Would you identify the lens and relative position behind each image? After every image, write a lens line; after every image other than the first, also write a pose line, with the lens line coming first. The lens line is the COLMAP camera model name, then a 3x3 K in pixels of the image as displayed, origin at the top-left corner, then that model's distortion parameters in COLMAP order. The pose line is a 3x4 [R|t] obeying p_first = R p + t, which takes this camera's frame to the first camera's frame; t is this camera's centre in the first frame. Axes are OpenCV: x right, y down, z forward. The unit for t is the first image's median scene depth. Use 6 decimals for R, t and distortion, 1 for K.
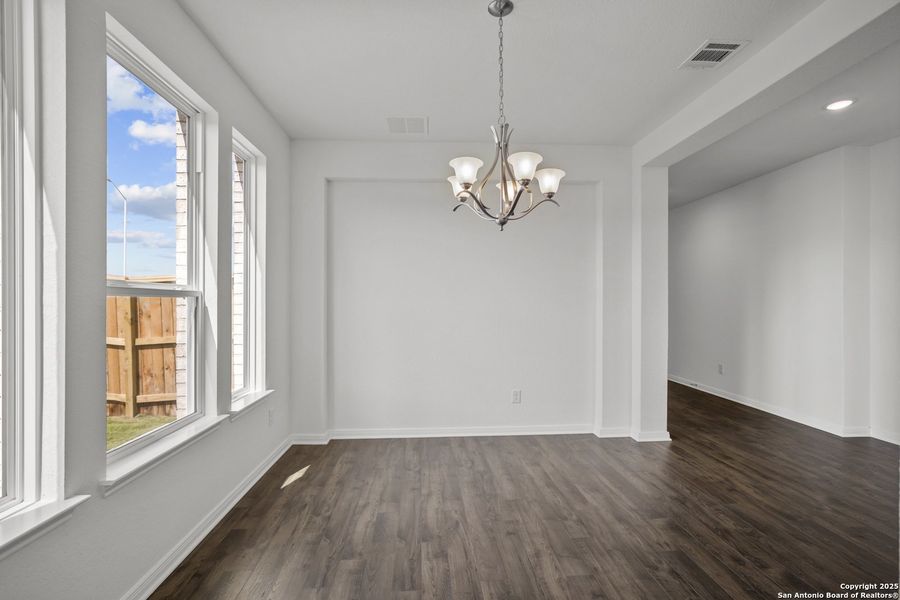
lens RADIAL K [[435.6, 0, 456.2], [0, 435.6, 302.9], [0, 0, 1]] dist [-0.025252, 0.015621]
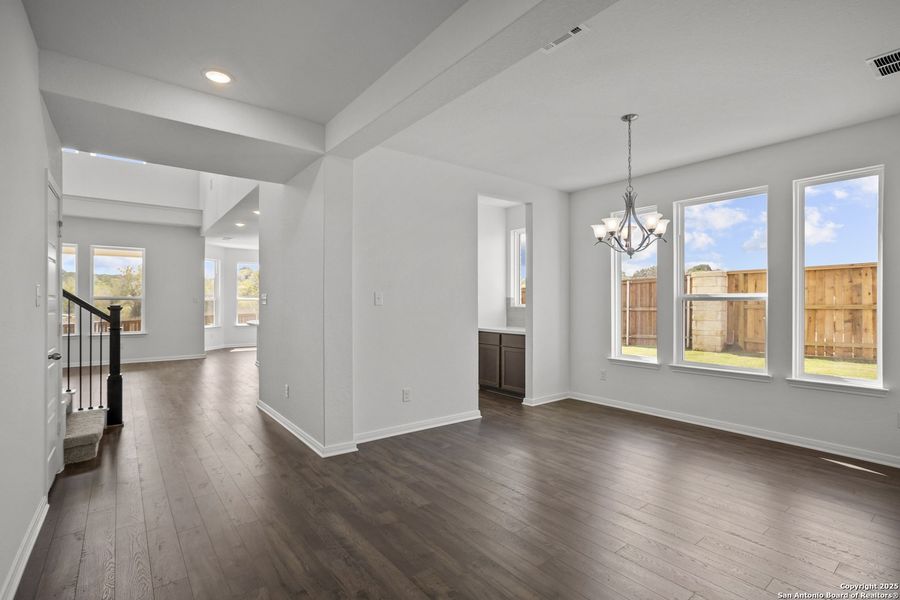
lens RADIAL K [[432.2, 0, 455.5], [0, 432.2, 299.3], [0, 0, 1]] dist [-0.046944, 0.029476]
pose [[-0.828720, -0.004913, -0.559642, 1.058434], [-0.002971, 0.999986, -0.004380, -0.004520], [0.559656, -0.001967, -0.828723, 1.361850]]
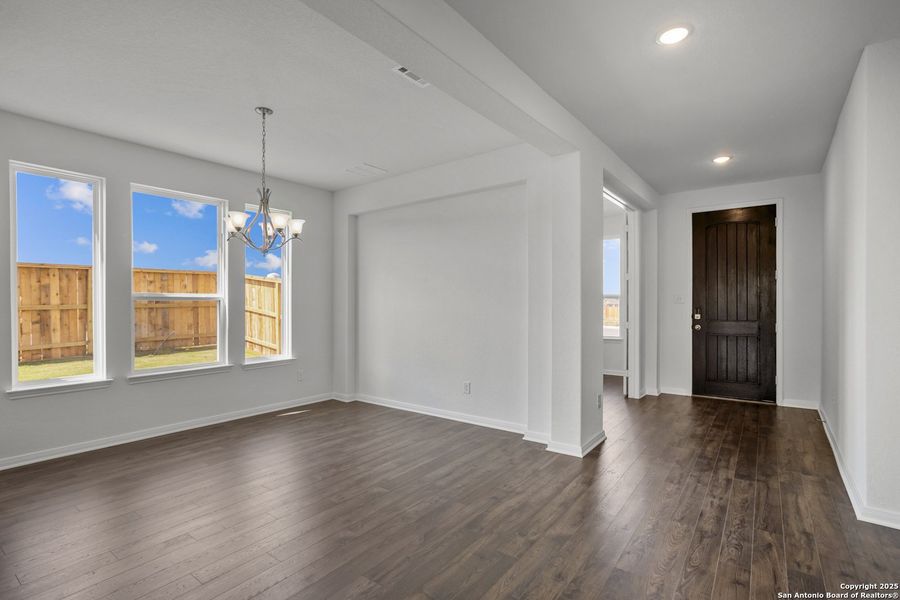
lens RADIAL K [[432.2, 0, 455.5], [0, 432.2, 299.3], [0, 0, 1]] dist [-0.046944, 0.029476]
pose [[0.756241, -0.007408, -0.654251, 1.129151], [0.001268, 0.999951, -0.009857, 0.002926], [0.654291, 0.006624, 0.756213, 0.211017]]
